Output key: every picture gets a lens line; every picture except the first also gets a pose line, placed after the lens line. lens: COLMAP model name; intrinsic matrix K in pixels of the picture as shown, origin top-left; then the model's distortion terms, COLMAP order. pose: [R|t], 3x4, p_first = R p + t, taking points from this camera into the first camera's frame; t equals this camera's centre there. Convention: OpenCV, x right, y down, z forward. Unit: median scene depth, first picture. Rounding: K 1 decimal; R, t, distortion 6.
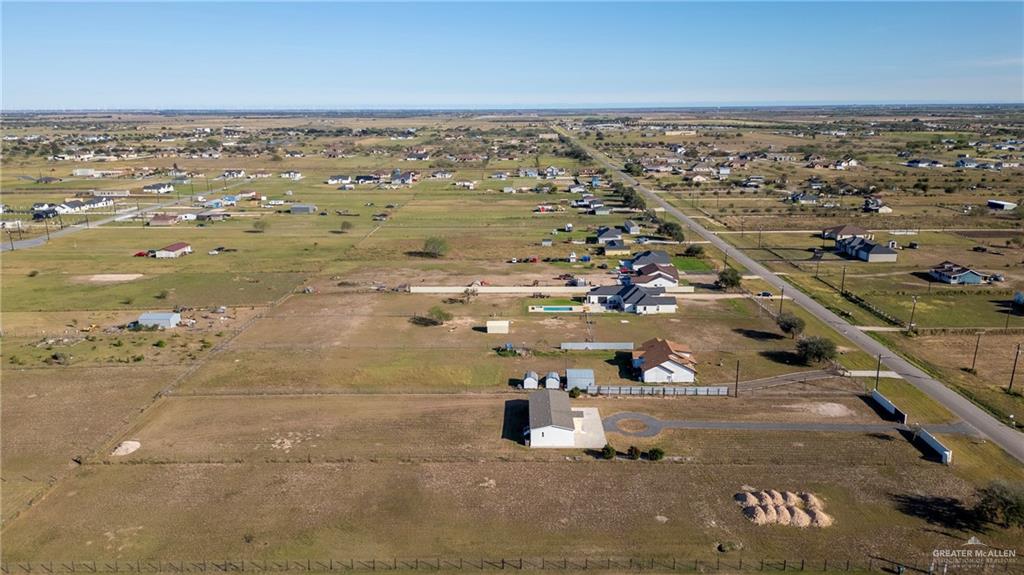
lens RADIAL K [[715.4, 0, 512.0], [0, 715.4, 287.5], [0, 0, 1]] dist [0.086703, -0.077603]
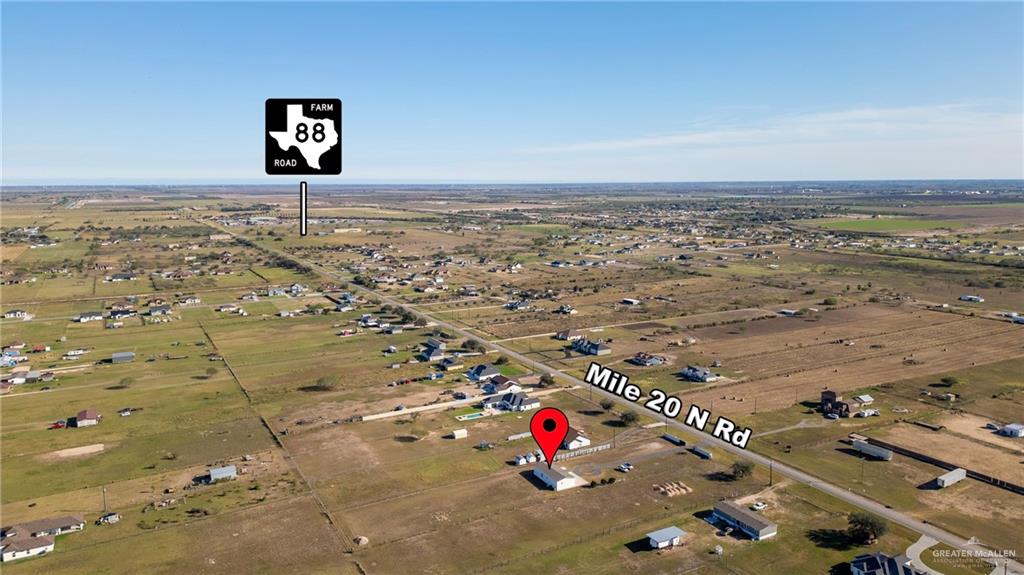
lens RADIAL K [[715.4, 0, 512.0], [0, 715.4, 287.5], [0, 0, 1]] dist [0.086703, -0.077603]
pose [[0.868589, -0.074366, 0.489922, -0.849123], [0.123193, 0.990041, -0.068129, -0.181975], [-0.479976, 0.119531, 0.869100, -0.630077]]
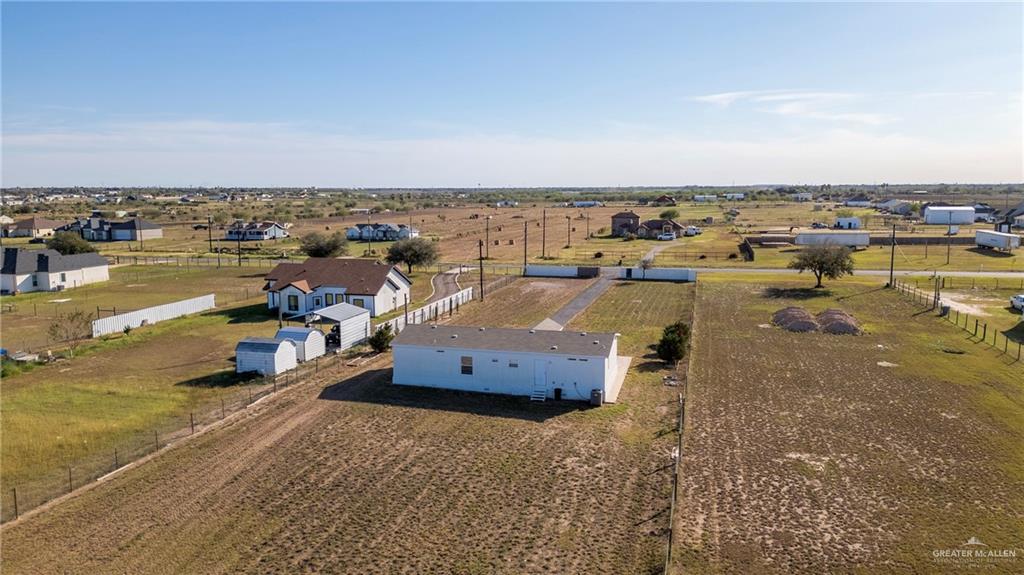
lens RADIAL K [[715.4, 0, 512.0], [0, 715.4, 287.5], [0, 0, 1]] dist [0.086703, -0.077603]
pose [[0.246942, -0.130811, 0.960161, -0.292582], [0.240412, 0.968139, 0.070067, 0.098731], [-0.938734, 0.213531, 0.270522, 0.761841]]
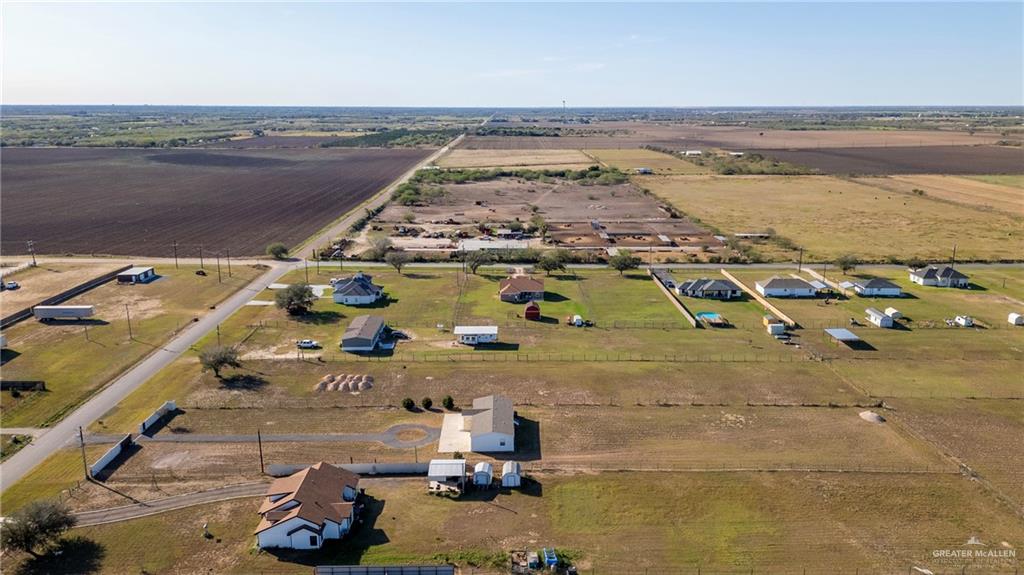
lens RADIAL K [[715.4, 0, 512.0], [0, 715.4, 287.5], [0, 0, 1]] dist [0.086703, -0.077603]
pose [[-0.999772, 0.009950, -0.018891, 0.037694], [-0.000289, 0.878380, 0.477963, -0.409712], [0.021349, 0.477859, -0.878177, 1.561916]]
